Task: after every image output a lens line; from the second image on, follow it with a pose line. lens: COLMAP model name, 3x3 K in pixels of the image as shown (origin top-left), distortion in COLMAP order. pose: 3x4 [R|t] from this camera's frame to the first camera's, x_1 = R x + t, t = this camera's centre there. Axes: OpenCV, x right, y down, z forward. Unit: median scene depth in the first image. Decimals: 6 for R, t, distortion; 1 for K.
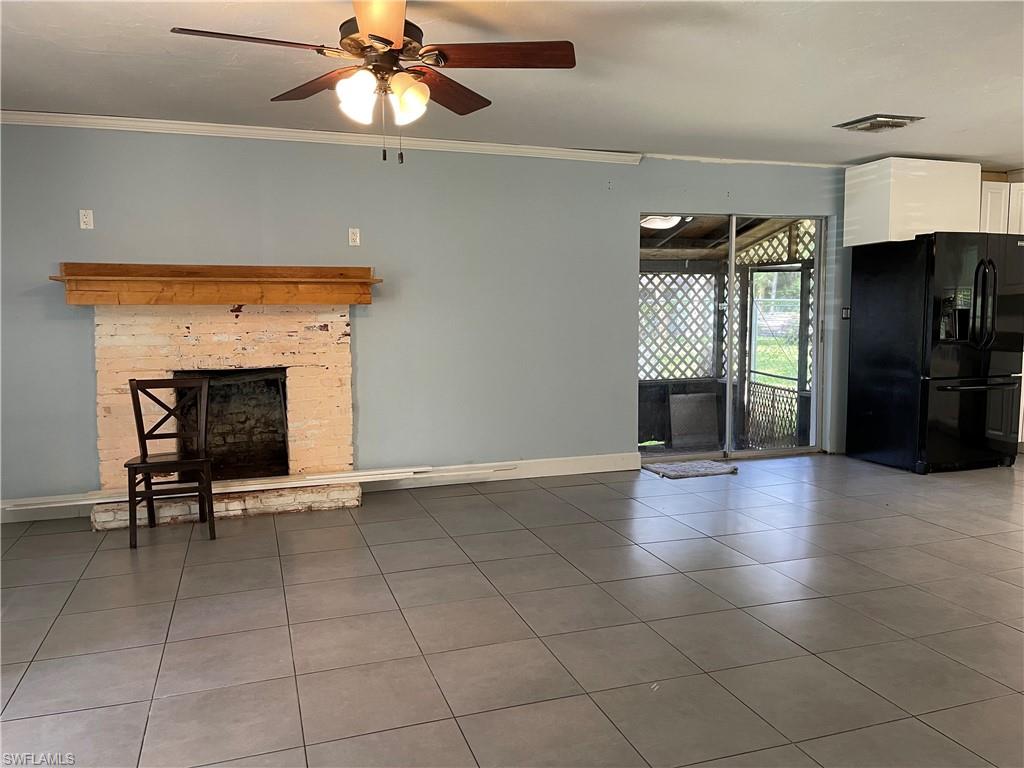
lens RADIAL K [[775.4, 0, 514.0], [0, 775.4, 380.7], [0, 0, 1]] dist [0.091859, -0.129324]
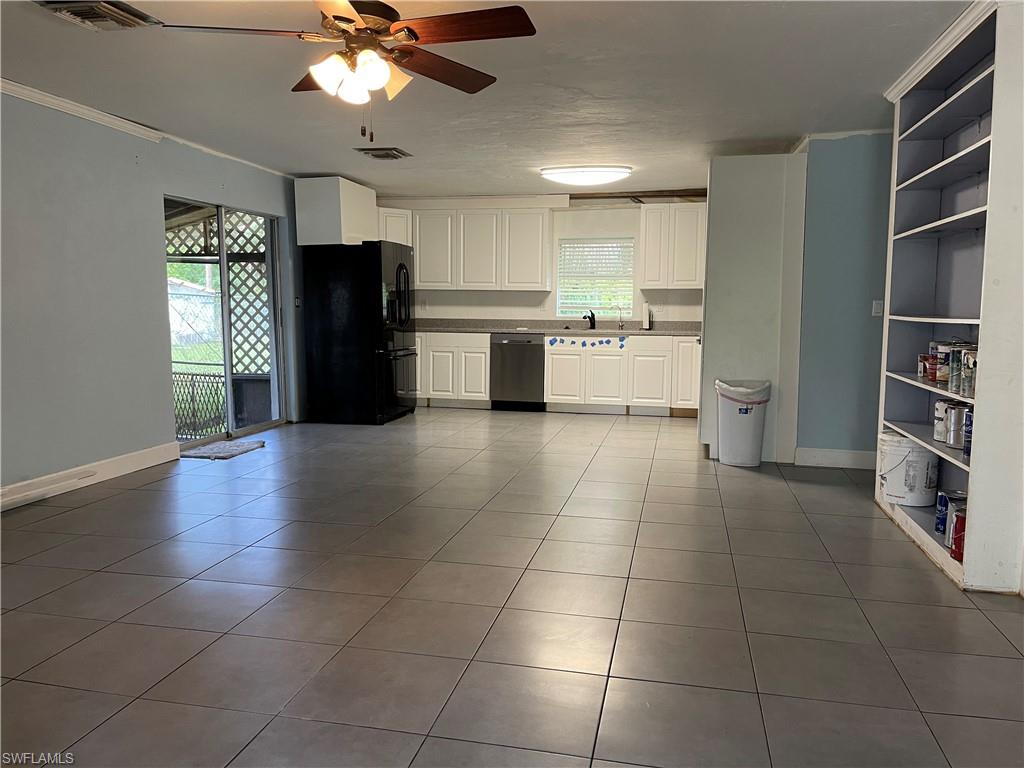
lens RADIAL K [[775.4, 0, 514.0], [0, 775.4, 380.7], [0, 0, 1]] dist [0.091859, -0.129324]
pose [[0.521024, -0.075541, 0.850192, -0.422473], [0.078571, 0.996091, 0.040354, 0.010149], [-0.849918, 0.045775, 0.524923, 0.118593]]
